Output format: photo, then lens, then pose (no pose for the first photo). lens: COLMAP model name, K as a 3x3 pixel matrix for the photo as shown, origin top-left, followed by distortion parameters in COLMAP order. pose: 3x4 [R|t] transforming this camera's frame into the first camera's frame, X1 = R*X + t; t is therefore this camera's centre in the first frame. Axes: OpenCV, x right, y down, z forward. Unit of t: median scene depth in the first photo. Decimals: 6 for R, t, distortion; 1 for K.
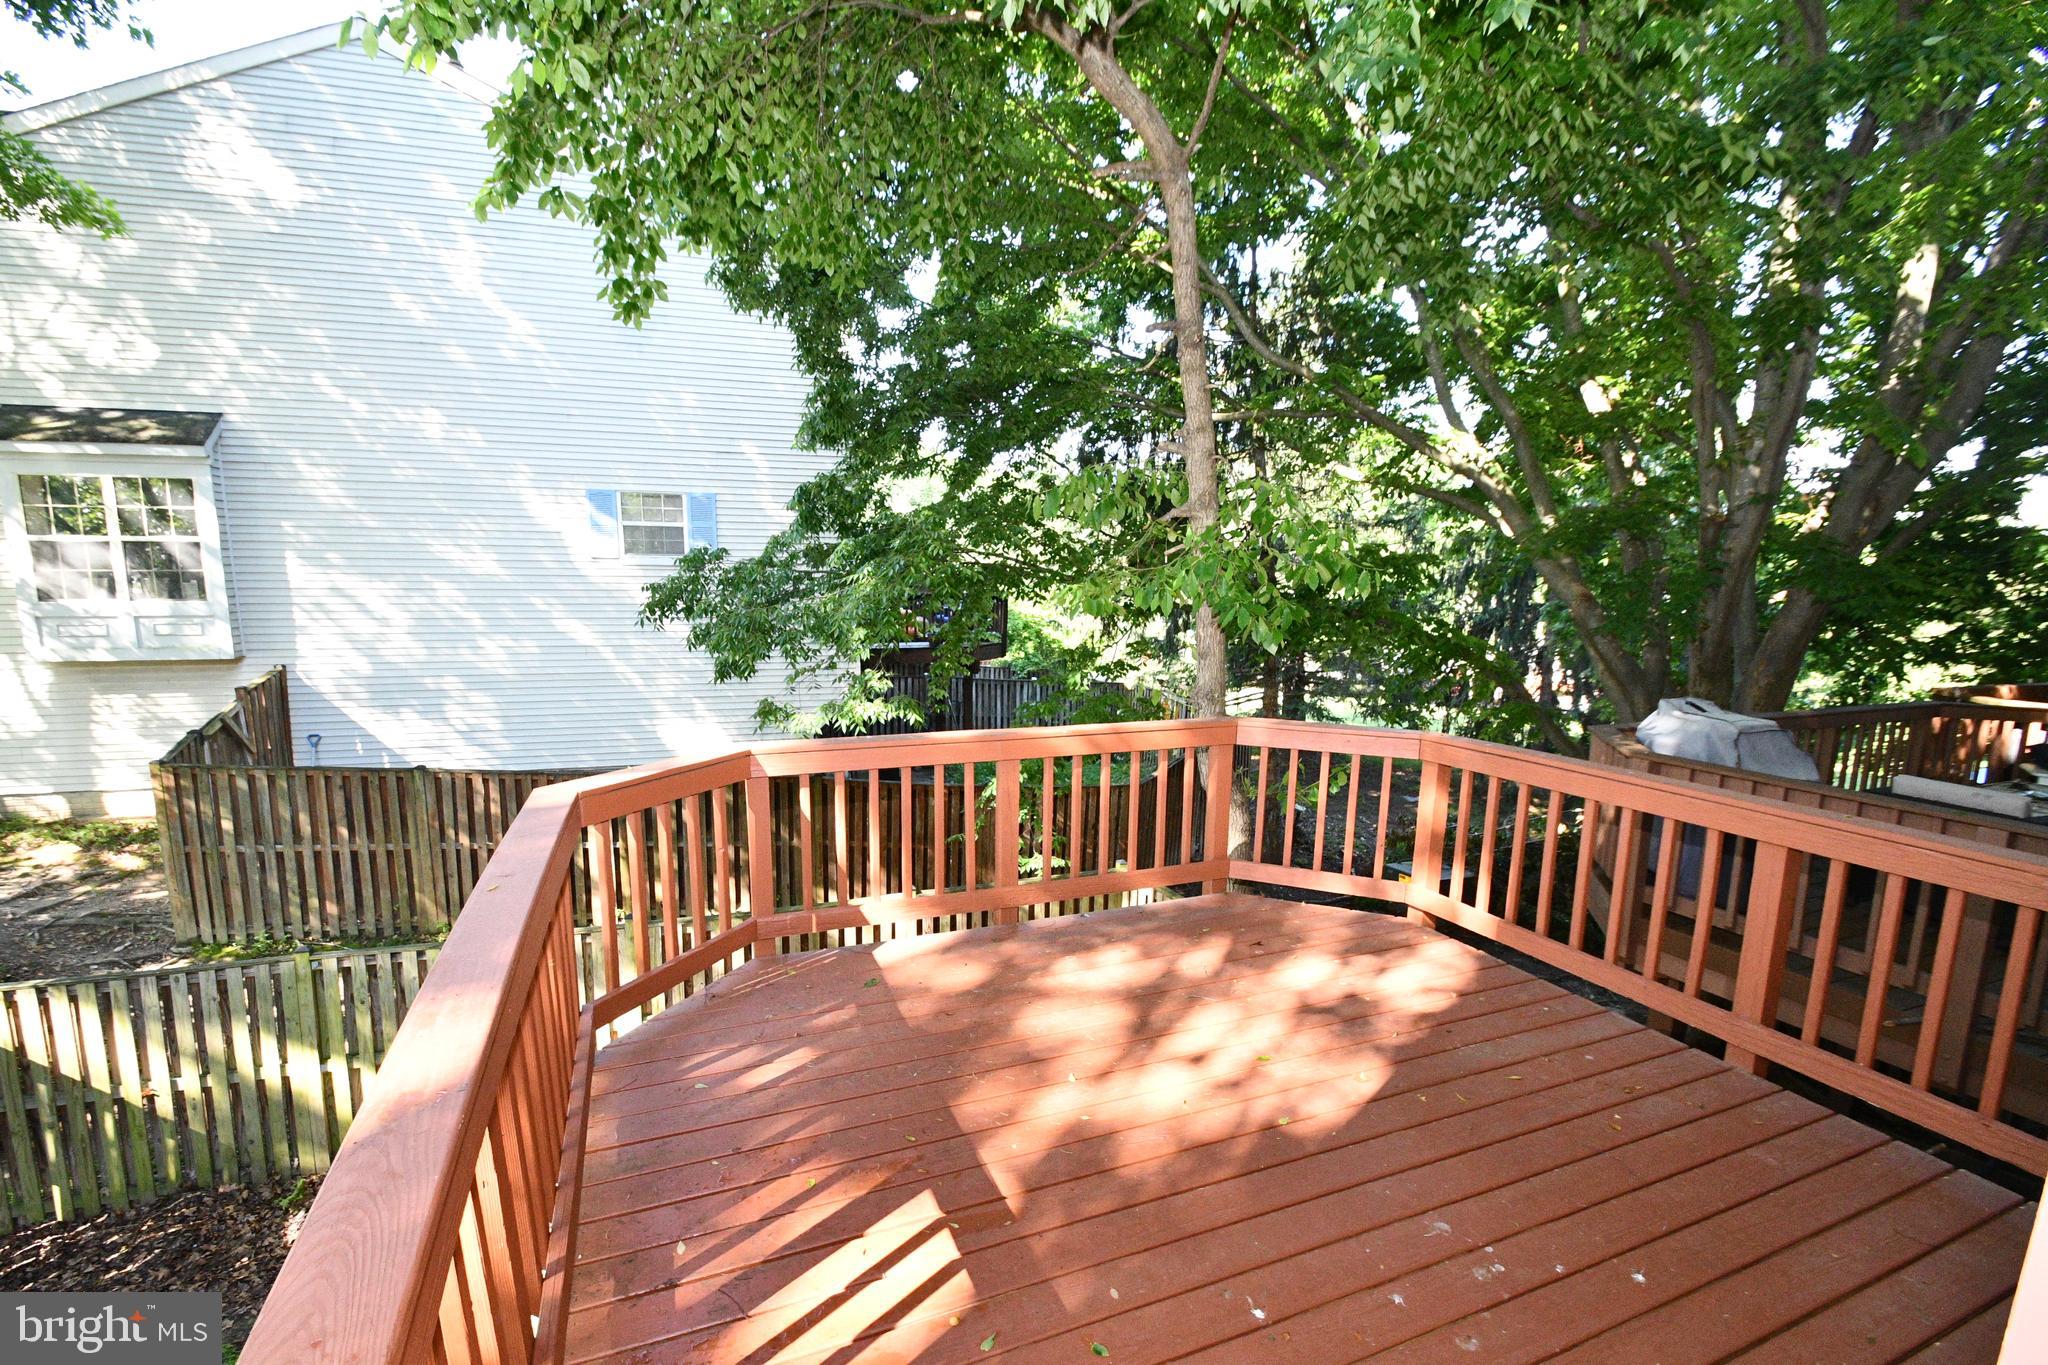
lens RADIAL K [[897.9, 0, 1009.9], [0, 897.9, 723.5], [0, 0, 1]] dist [0.002251, -0.011606]
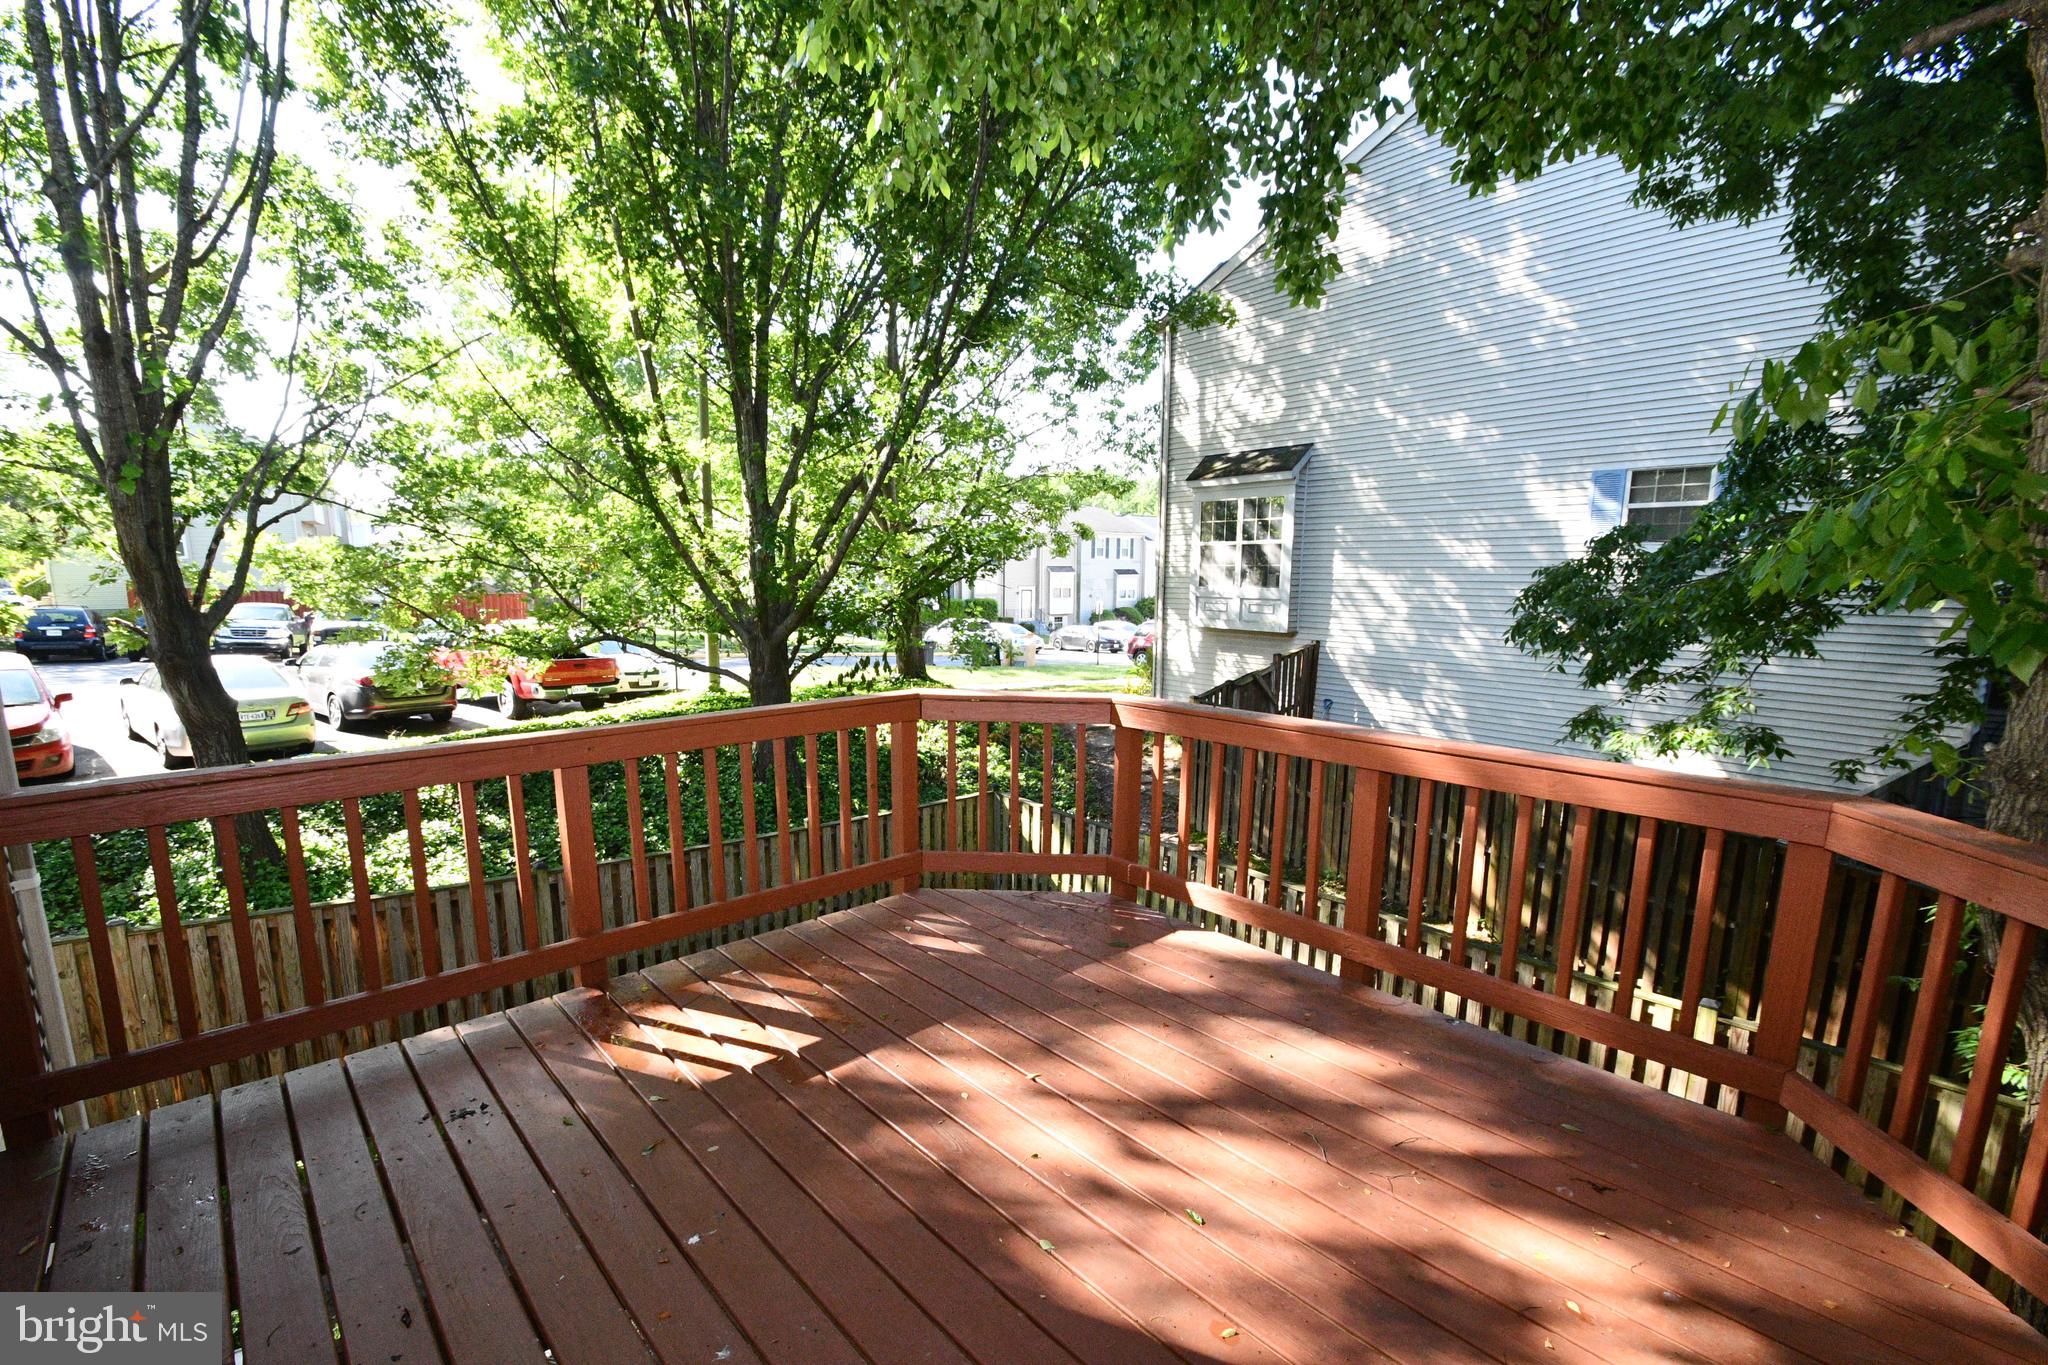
lens RADIAL K [[878.5, 0, 974.2], [0, 878.5, 712.7], [0, 0, 1]] dist [0.001212, 0.000166]
pose [[0.341098, 0.142012, -0.929239, 0.190510], [-0.153909, 0.983620, 0.093827, -0.008826], [0.927342, 0.111014, 0.357368, 0.137959]]
